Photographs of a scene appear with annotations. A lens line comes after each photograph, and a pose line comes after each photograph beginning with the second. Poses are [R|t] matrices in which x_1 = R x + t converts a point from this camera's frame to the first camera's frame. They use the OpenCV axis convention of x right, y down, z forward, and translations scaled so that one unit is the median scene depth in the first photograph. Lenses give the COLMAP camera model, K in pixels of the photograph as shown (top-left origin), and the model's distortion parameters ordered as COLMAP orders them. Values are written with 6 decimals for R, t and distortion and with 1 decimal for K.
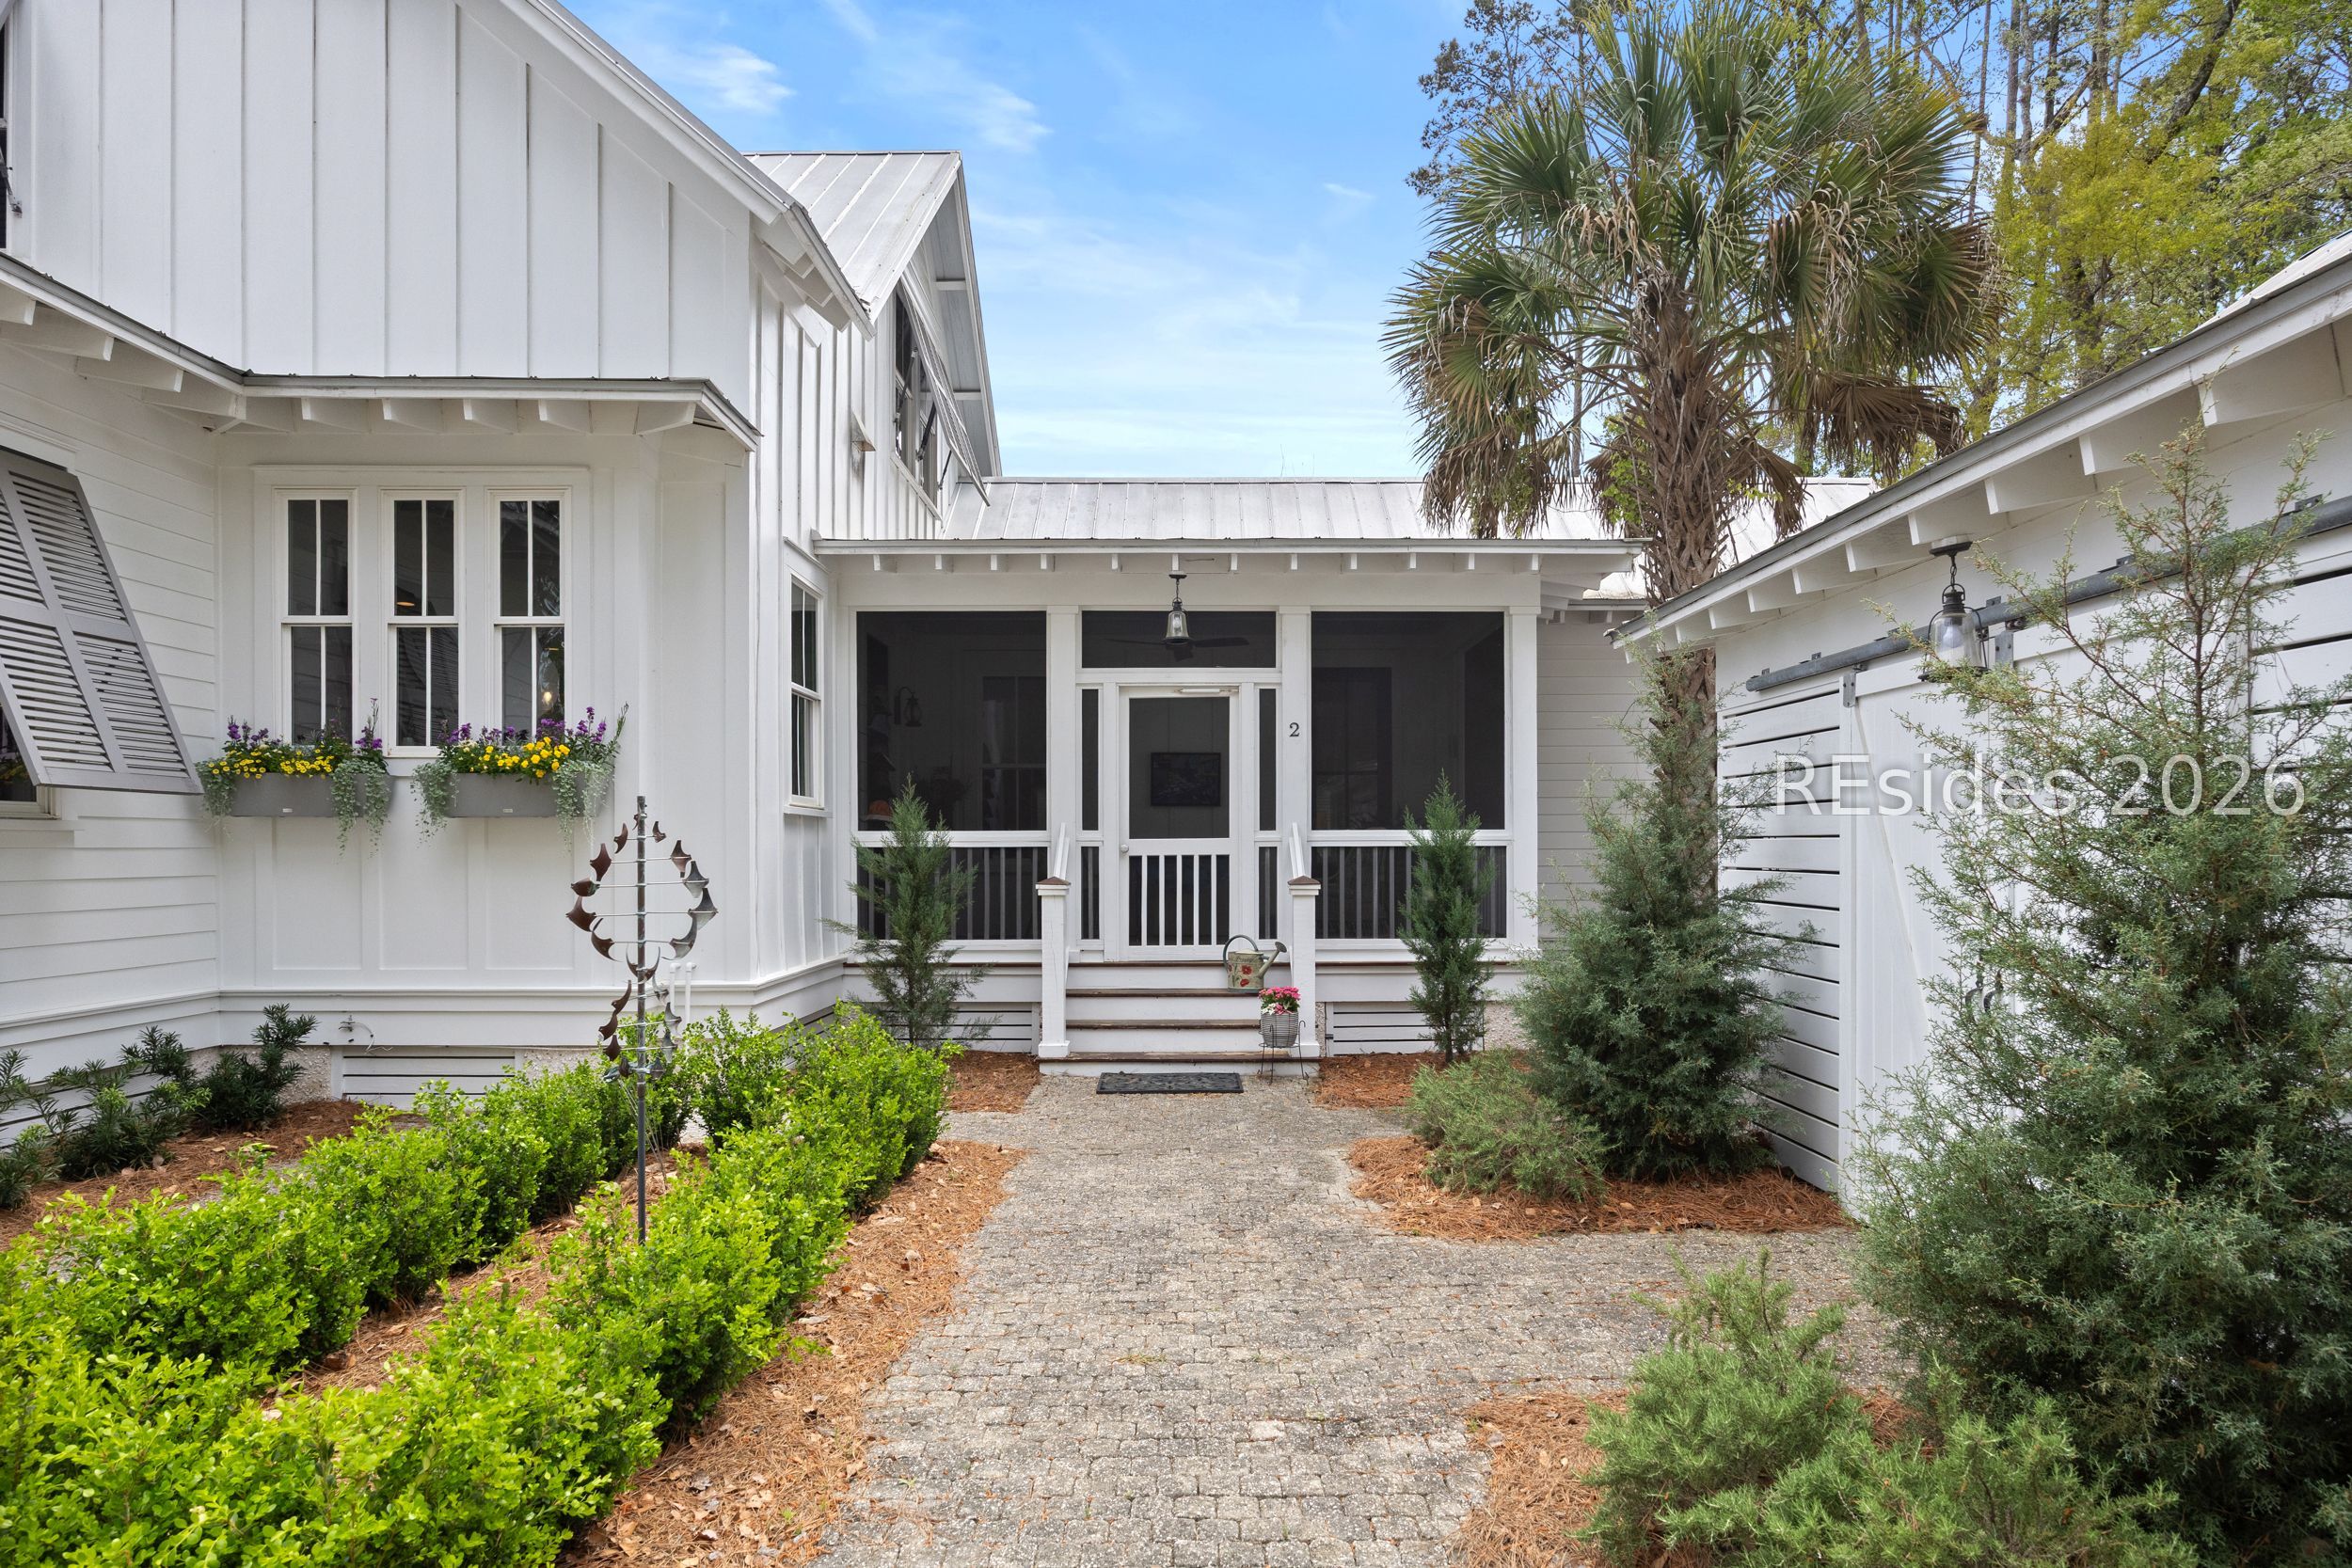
lens RADIAL K [[1313.6, 0, 1180.4], [0, 1313.6, 865.5], [0, 0, 1]] dist [-0.000452, 0.000408]
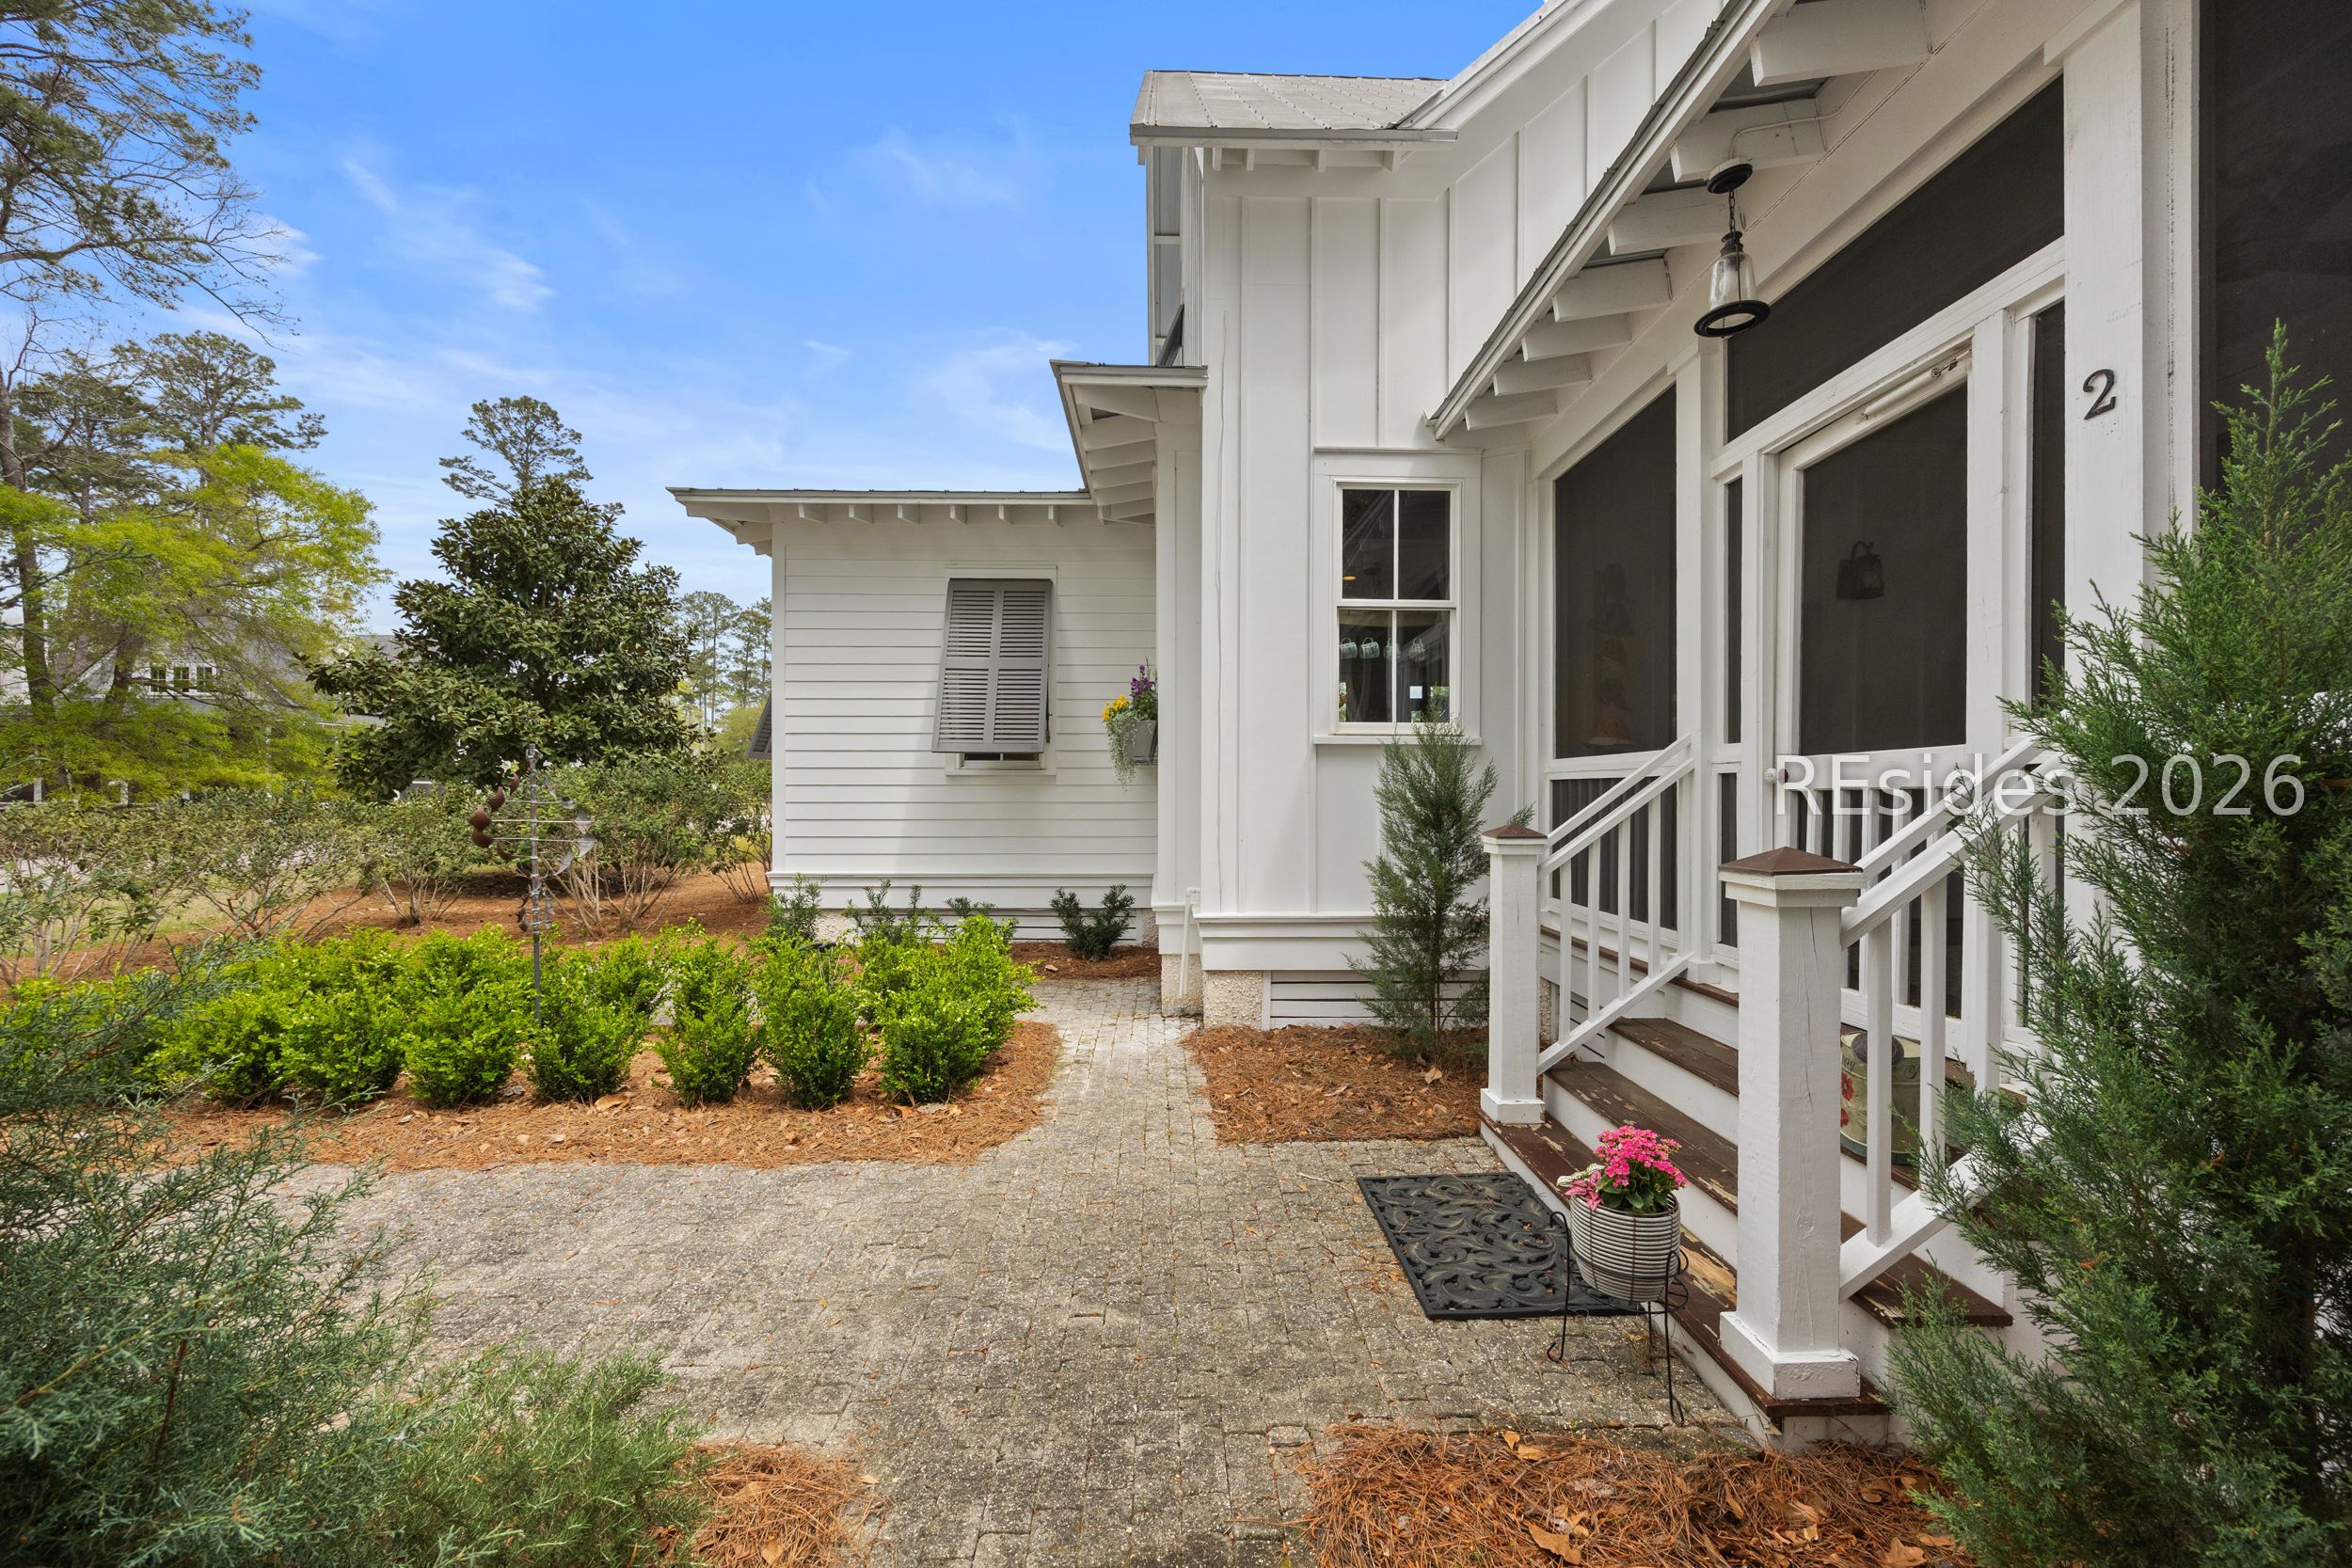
lens RADIAL K [[937.8, 0, 1176.0], [0, 937.8, 784.0], [0, 0, 1]] dist [0.000575, 0.000052]
pose [[0.019487, -0.003248, -0.999805, 0.309411], [-0.003391, 0.999989, -0.003314, -0.008365], [0.999804, 0.003455, 0.019476, 0.774778]]
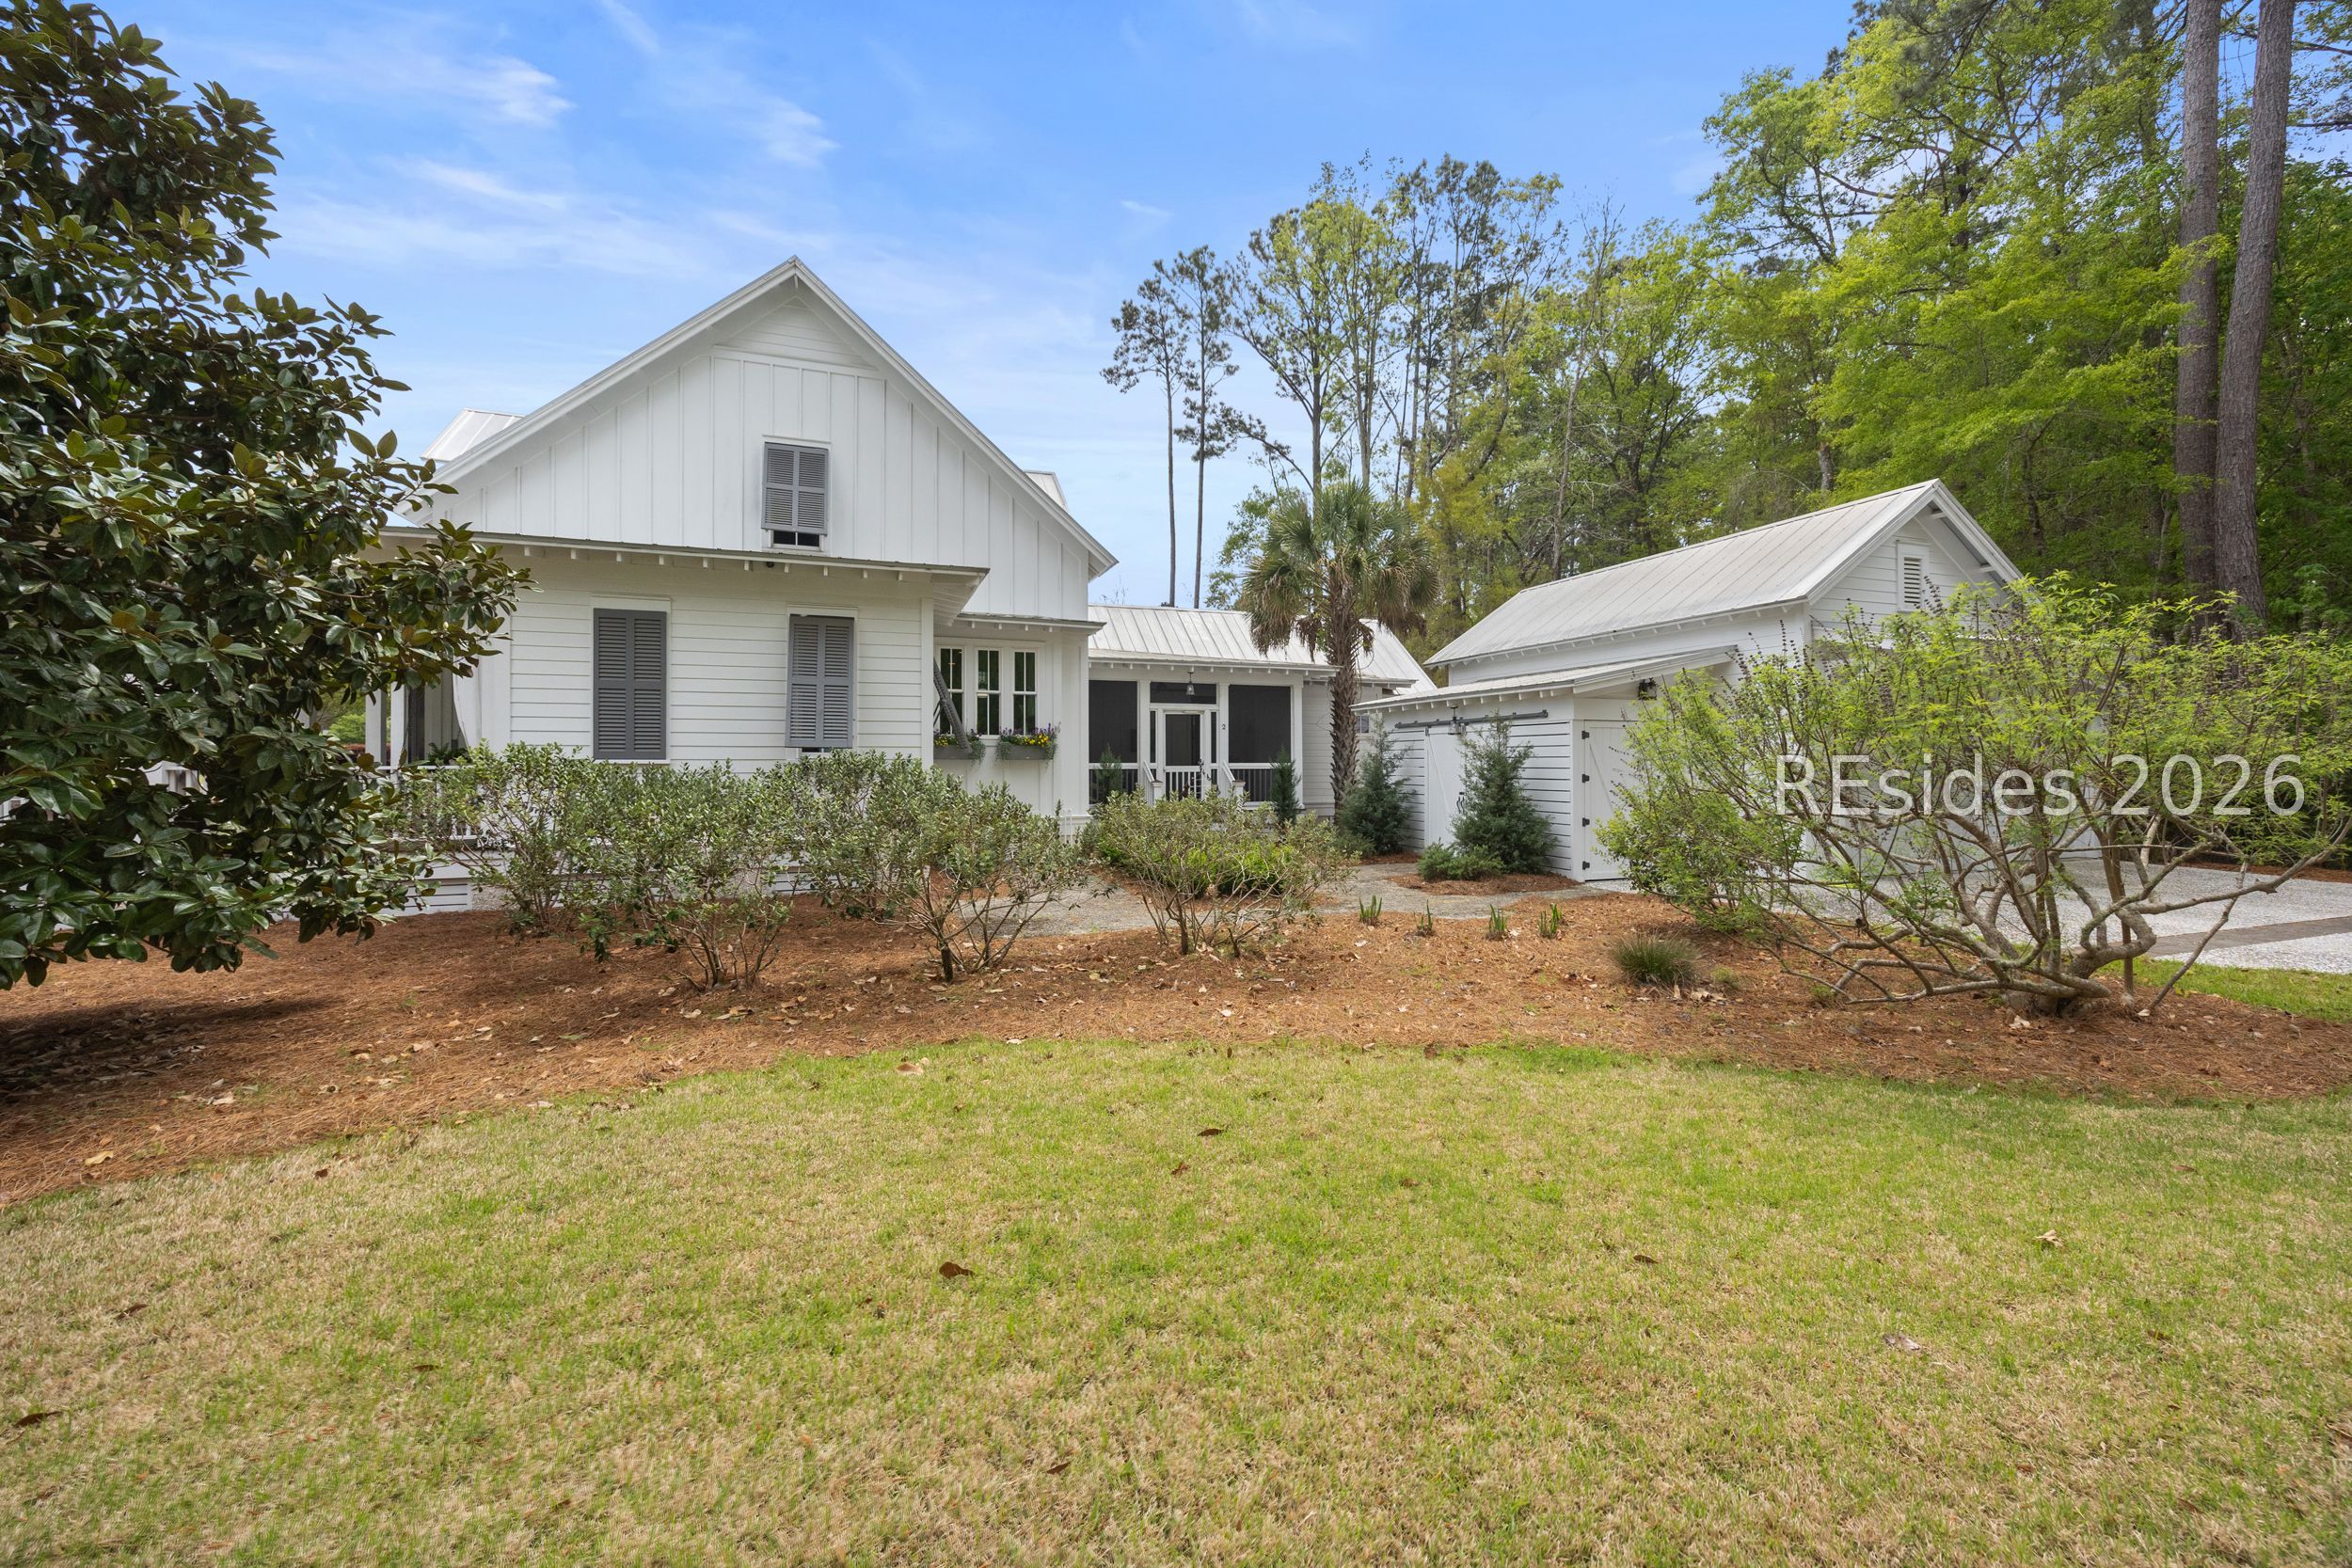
lens RADIAL K [[937.8, 0, 1176.0], [0, 937.8, 784.0], [0, 0, 1]] dist [0.000575, 0.000052]
pose [[0.943420, -0.006379, 0.331538, -0.666687], [0.004667, 0.999971, 0.005957, 0.004976], [-0.331566, -0.004073, 0.943423, -0.835387]]
